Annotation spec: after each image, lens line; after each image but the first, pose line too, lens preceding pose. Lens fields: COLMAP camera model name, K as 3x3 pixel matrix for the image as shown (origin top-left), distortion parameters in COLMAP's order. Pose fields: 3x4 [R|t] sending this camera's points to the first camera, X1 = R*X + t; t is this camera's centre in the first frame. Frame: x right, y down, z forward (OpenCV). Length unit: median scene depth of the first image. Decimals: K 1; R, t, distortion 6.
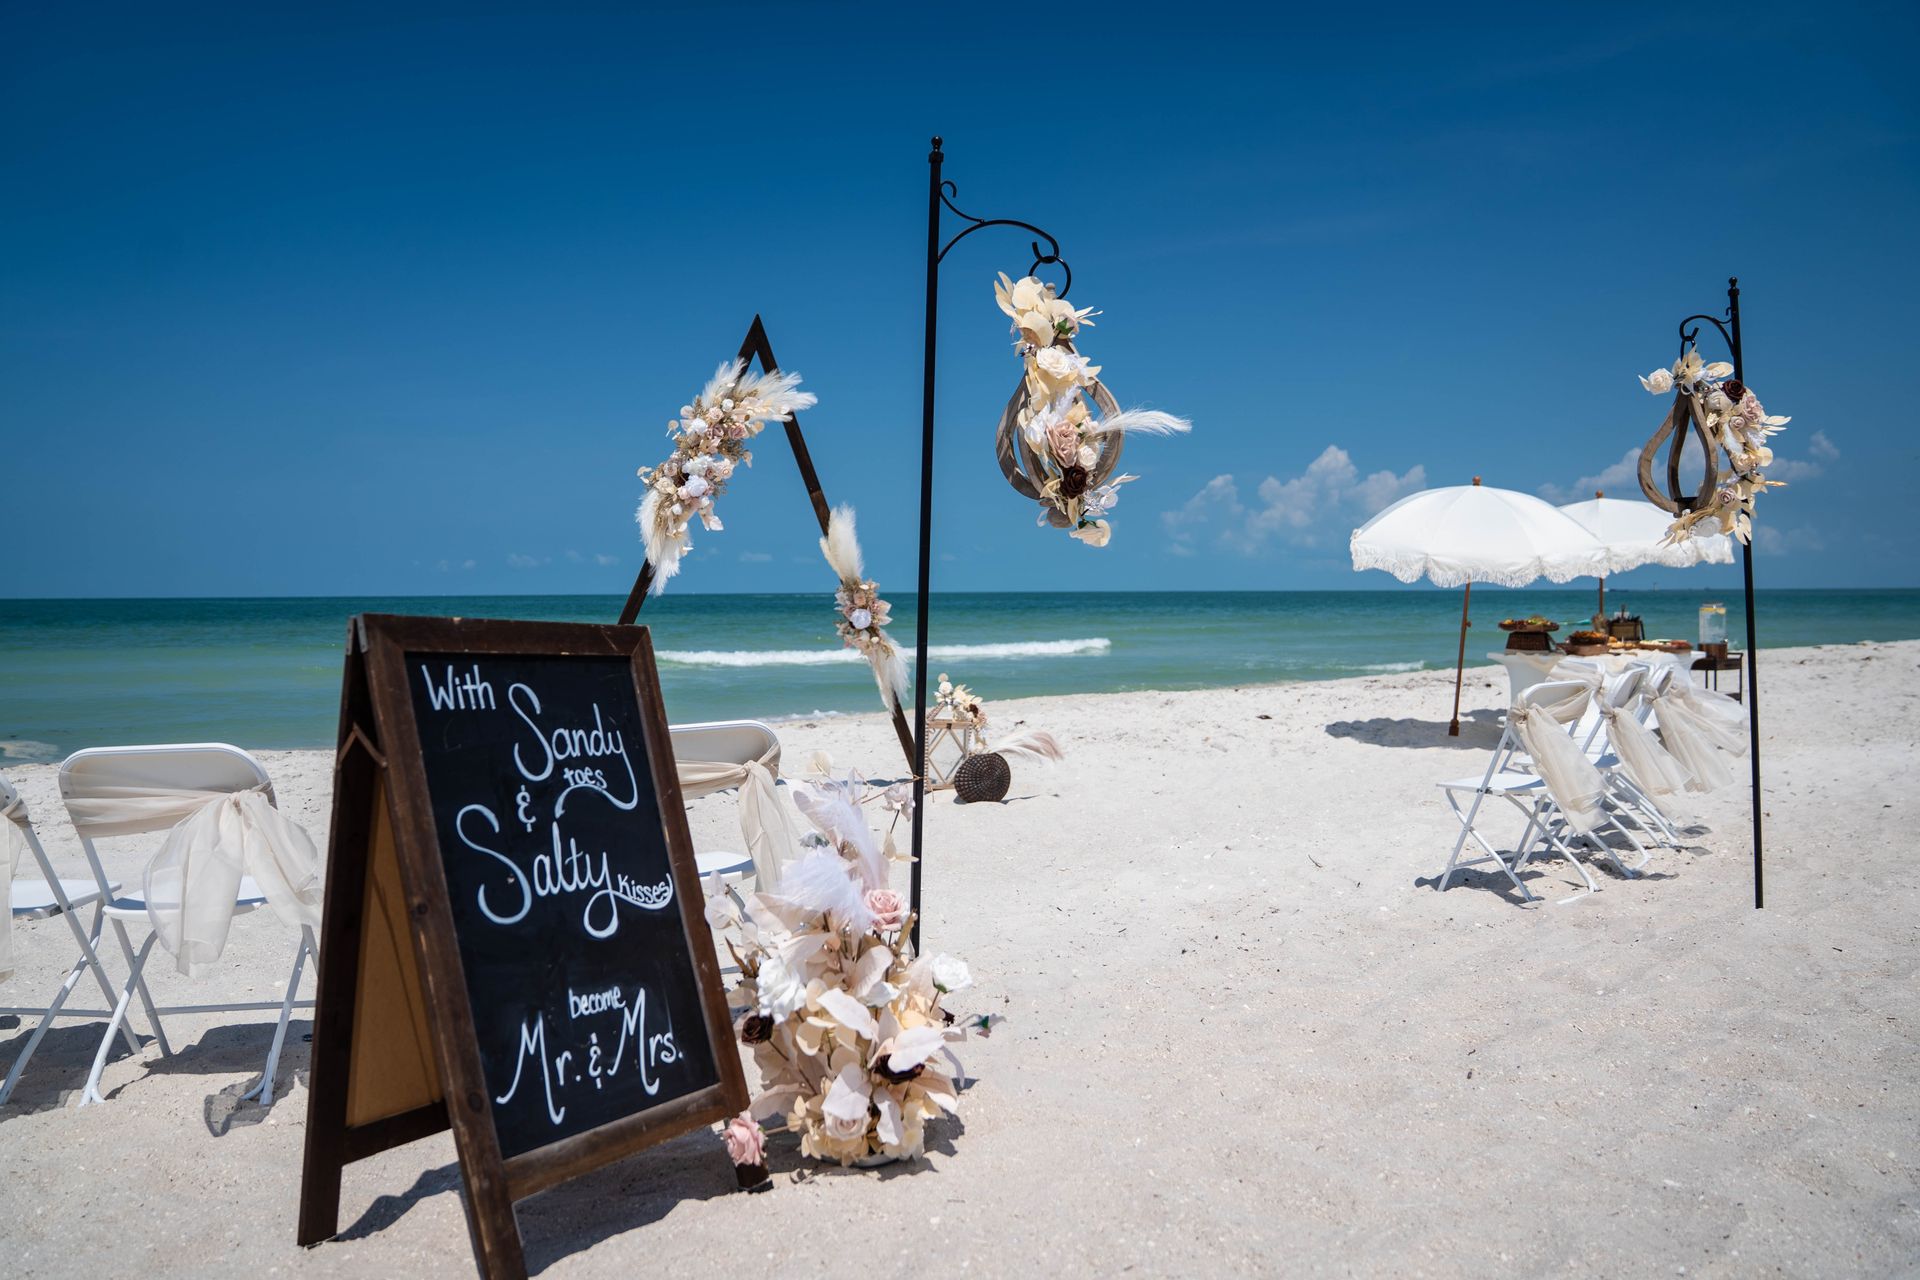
lens RADIAL K [[1331.0, 0, 932.9], [0, 1331.0, 638.2], [0, 0, 1]] dist [-0.141893, 0.100169]
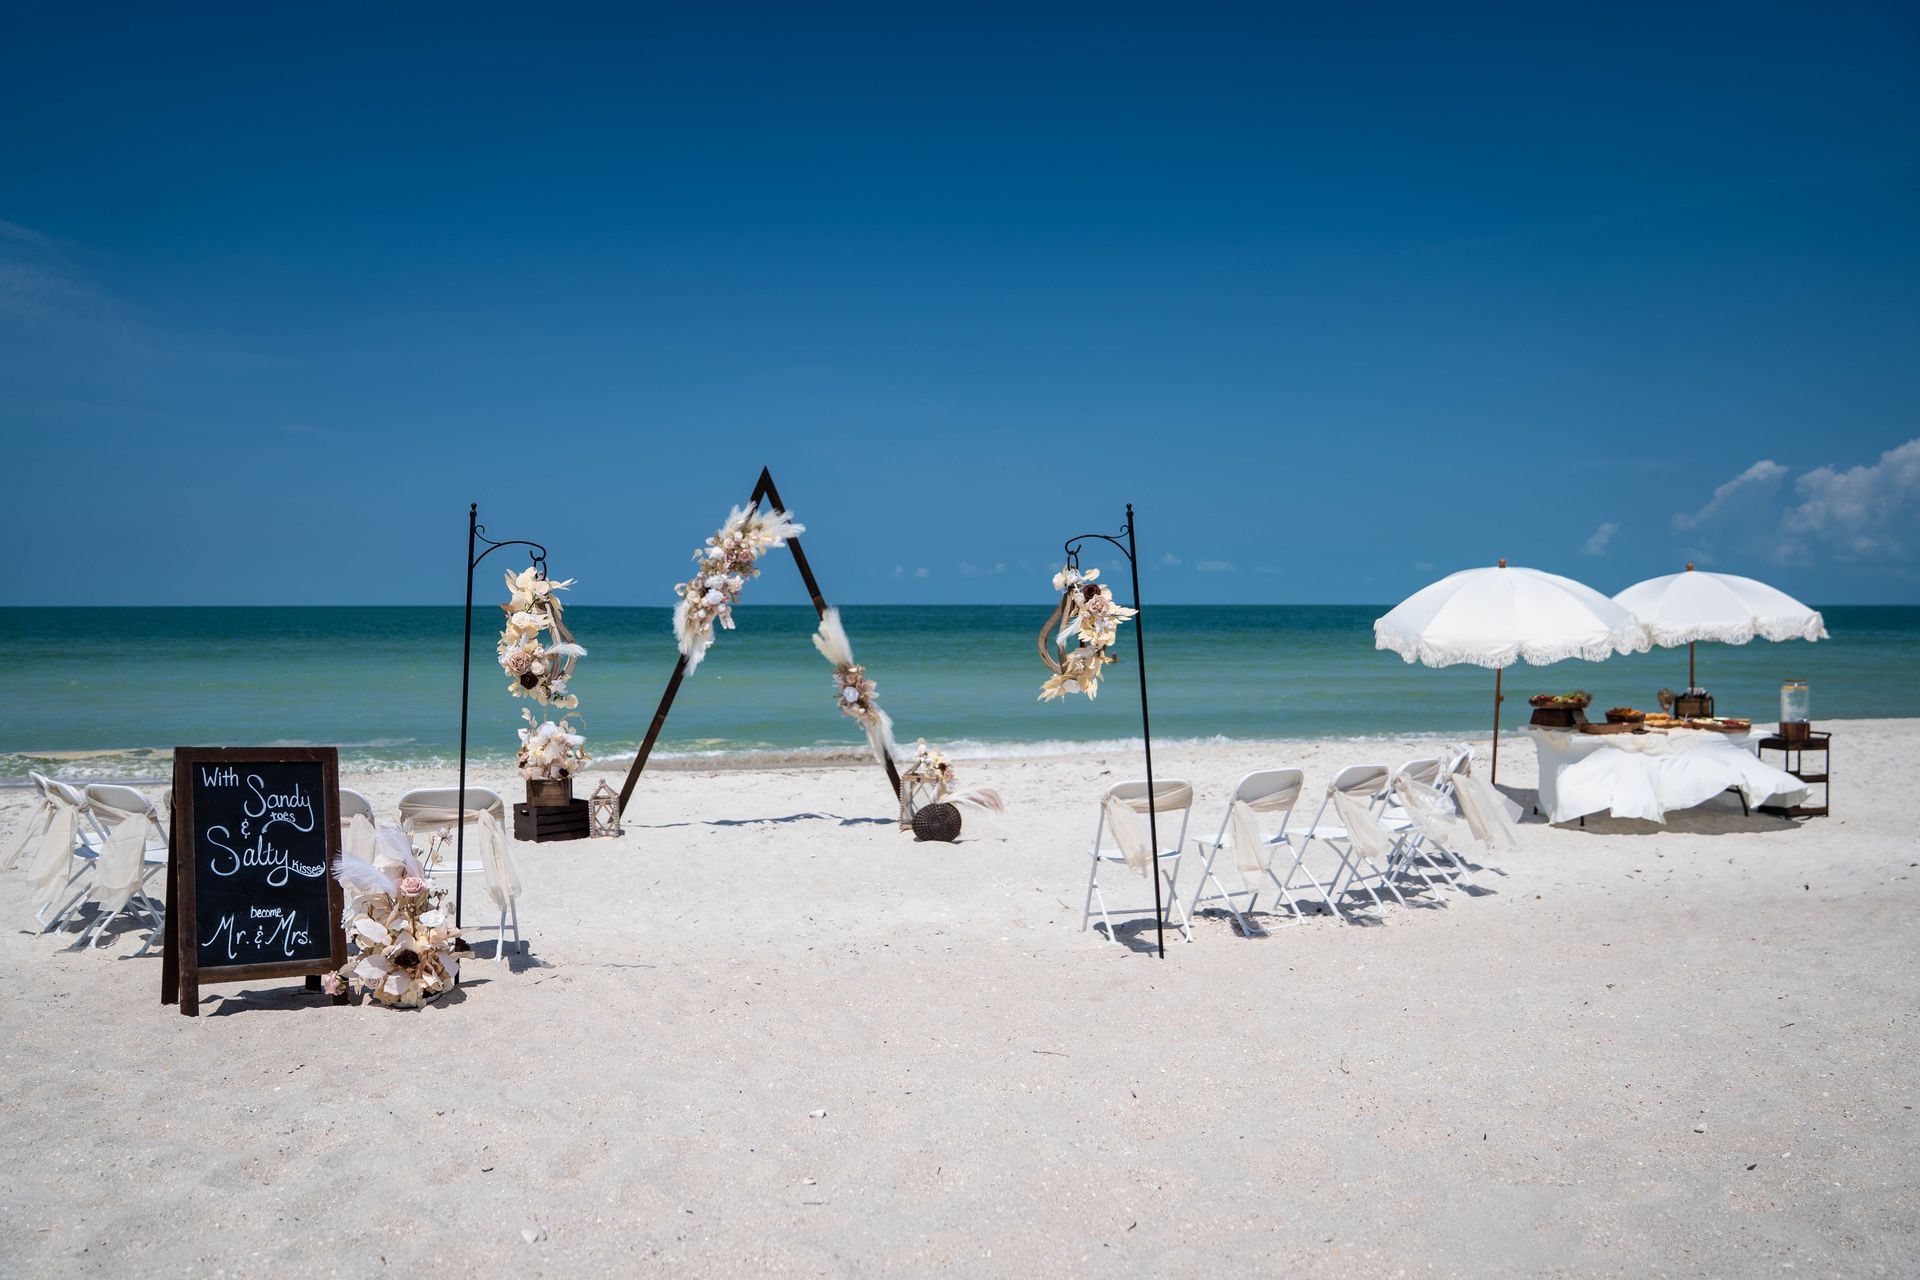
lens RADIAL K [[1371.1, 0, 931.7], [0, 1371.1, 640.3], [0, 0, 1]] dist [-0.144570, 0.101842]
pose [[0.946974, 0.013581, -0.321024, 1.259476], [-0.016859, 0.999830, -0.007434, -0.165095], [0.320868, 0.012452, 0.947042, -0.676649]]
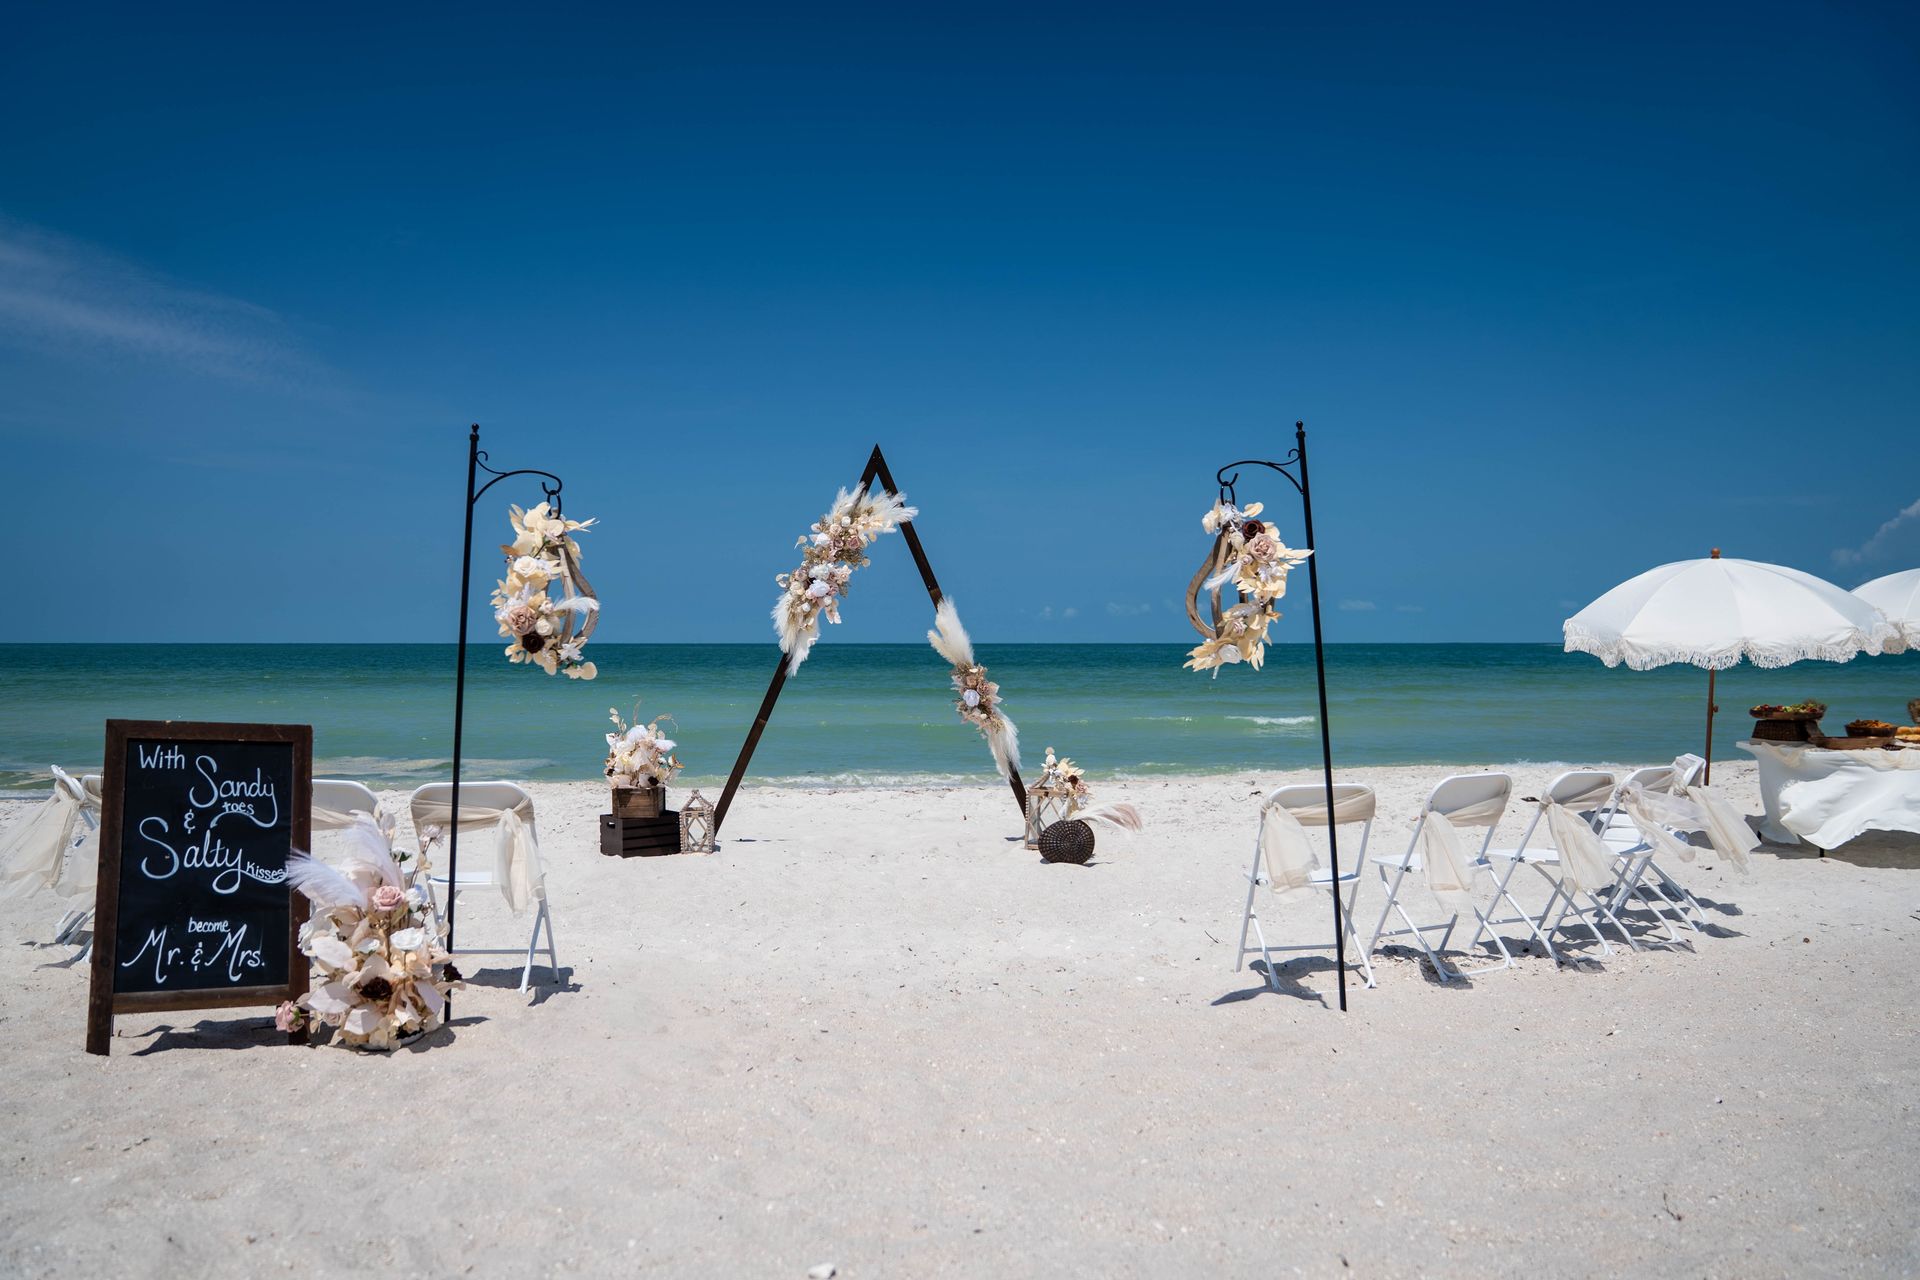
lens RADIAL K [[1331.0, 0, 932.9], [0, 1331.0, 638.2], [0, 0, 1]] dist [-0.141893, 0.100169]
pose [[0.907123, 0.004453, -0.420842, 1.135466], [-0.020462, 0.999228, -0.033534, -0.075726], [0.420368, 0.039031, 0.906514, -0.196804]]
